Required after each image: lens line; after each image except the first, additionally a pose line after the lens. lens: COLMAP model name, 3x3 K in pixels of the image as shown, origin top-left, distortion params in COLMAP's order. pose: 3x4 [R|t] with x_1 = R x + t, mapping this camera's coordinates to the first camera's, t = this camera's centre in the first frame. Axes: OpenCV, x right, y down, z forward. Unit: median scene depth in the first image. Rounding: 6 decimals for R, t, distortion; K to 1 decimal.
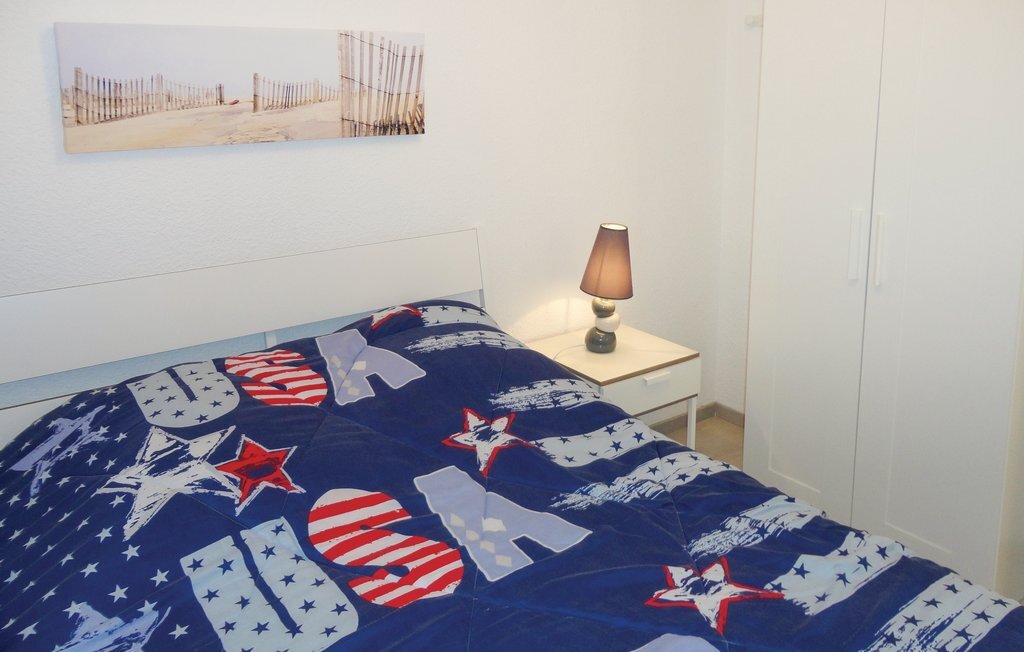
lens RADIAL K [[786.2, 0, 514.5], [0, 786.2, 270.6], [0, 0, 1]] dist [0.004645, 0.000709]
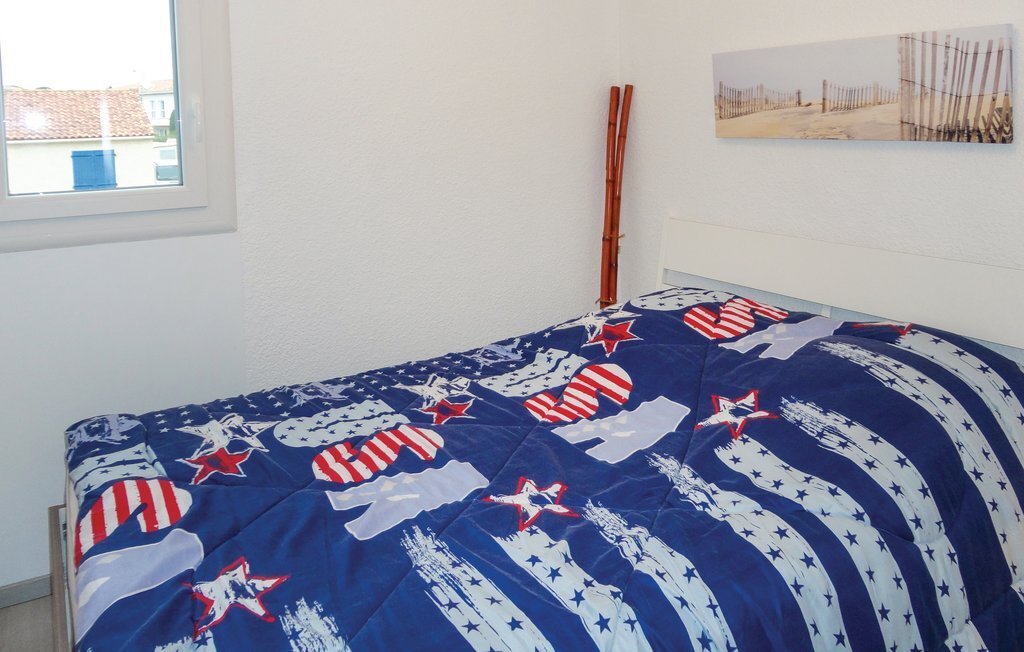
lens RADIAL K [[805.0, 0, 512.0], [0, 805.0, 326.0], [0, 0, 1]] dist [-0.005294, -0.002745]
pose [[-0.105362, 0.263883, -0.958783, 0.944159], [-0.213795, 0.935593, 0.280995, -0.136708], [0.971180, 0.234589, -0.042159, 0.649059]]
